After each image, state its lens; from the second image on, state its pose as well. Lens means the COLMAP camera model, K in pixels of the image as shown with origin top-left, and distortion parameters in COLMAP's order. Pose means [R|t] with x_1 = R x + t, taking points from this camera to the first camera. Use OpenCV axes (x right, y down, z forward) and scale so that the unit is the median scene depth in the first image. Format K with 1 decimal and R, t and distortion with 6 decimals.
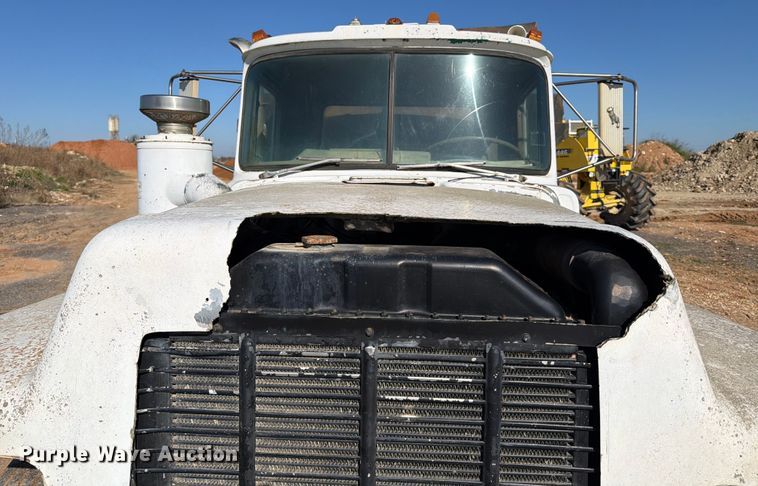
lens RADIAL K [[539.2, 0, 373.7], [0, 539.2, 191.2], [0, 0, 1]] dist [0.066620, -0.097792]
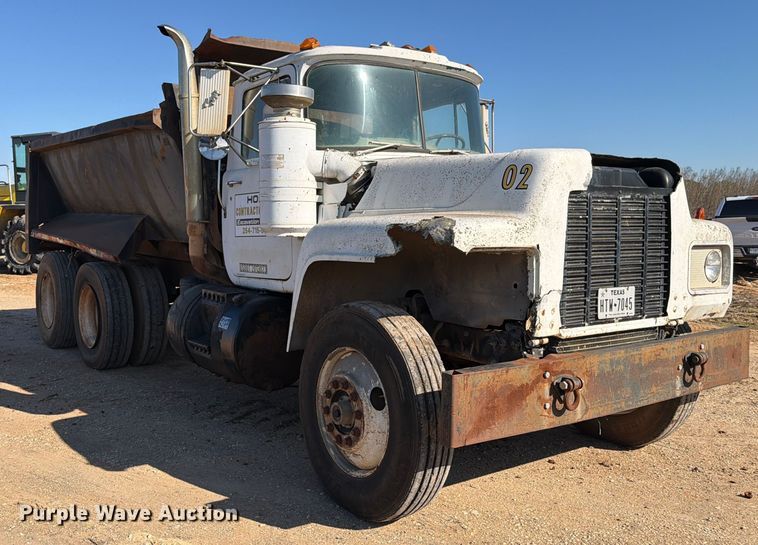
lens RADIAL K [[782.1, 0, 353.5], [0, 782.1, 258.6], [0, 0, 1]] dist [0.092001, 0.005118]
pose [[0.761793, -0.041986, 0.646459, -1.441192], [0.039127, 0.999058, 0.018779, 0.189402], [-0.646638, 0.010988, 0.762718, -0.452421]]
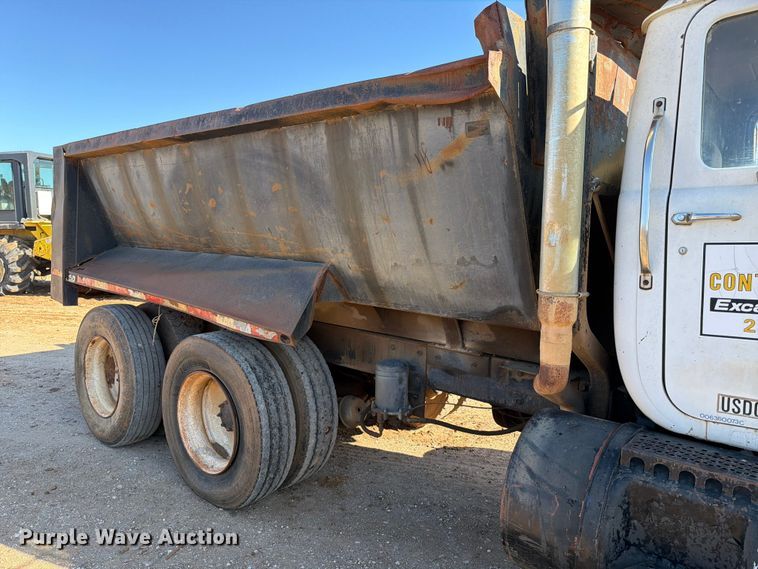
lens RADIAL K [[531.4, 0, 379.0], [0, 531.4, 284.5], [0, 0, 1]] dist [0.062013, -0.081340]
pose [[0.566658, -0.060854, 0.821703, -1.079596], [0.022216, 0.998035, 0.058593, 0.043858], [-0.823654, -0.014948, 0.566896, 1.356494]]
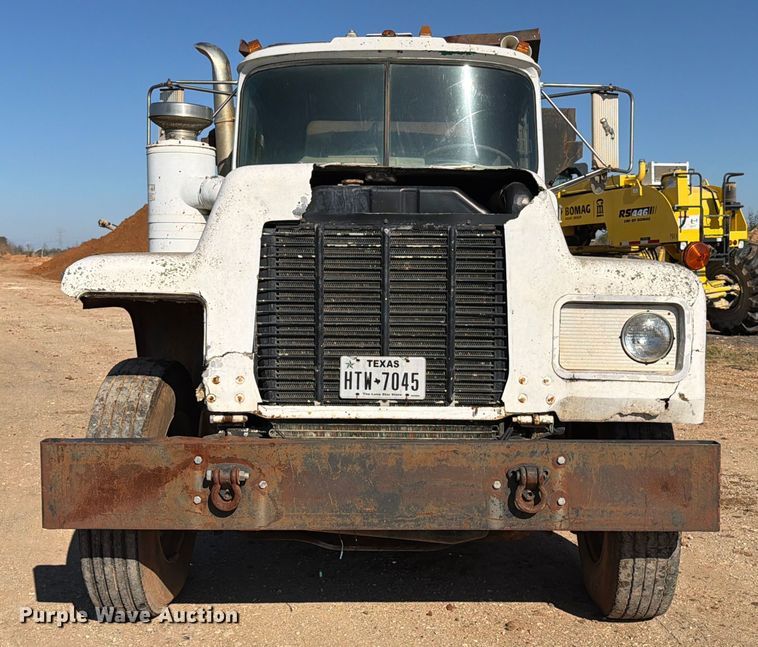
lens RADIAL K [[1027.2, 0, 379.0], [0, 1027.2, 323.5], [0, 0, 1]] dist [0.126305, -0.036635]
pose [[0.998887, -0.008455, 0.046395, -0.081277], [0.008085, 0.999934, 0.008162, 0.239128], [-0.046461, -0.007777, 0.998890, -1.040013]]
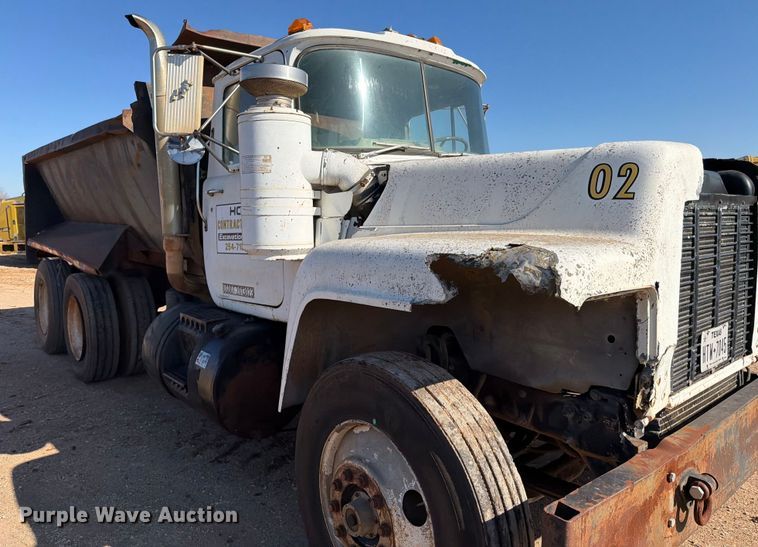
lens RADIAL K [[558.5, 0, 372.9], [0, 558.5, 249.6], [0, 0, 1]] dist [0.029457, -0.007510]
pose [[0.703898, -0.060067, 0.707757, -0.984597], [0.052363, 0.998095, 0.032630, 0.123915], [-0.708369, 0.014092, 0.705702, 0.180139]]
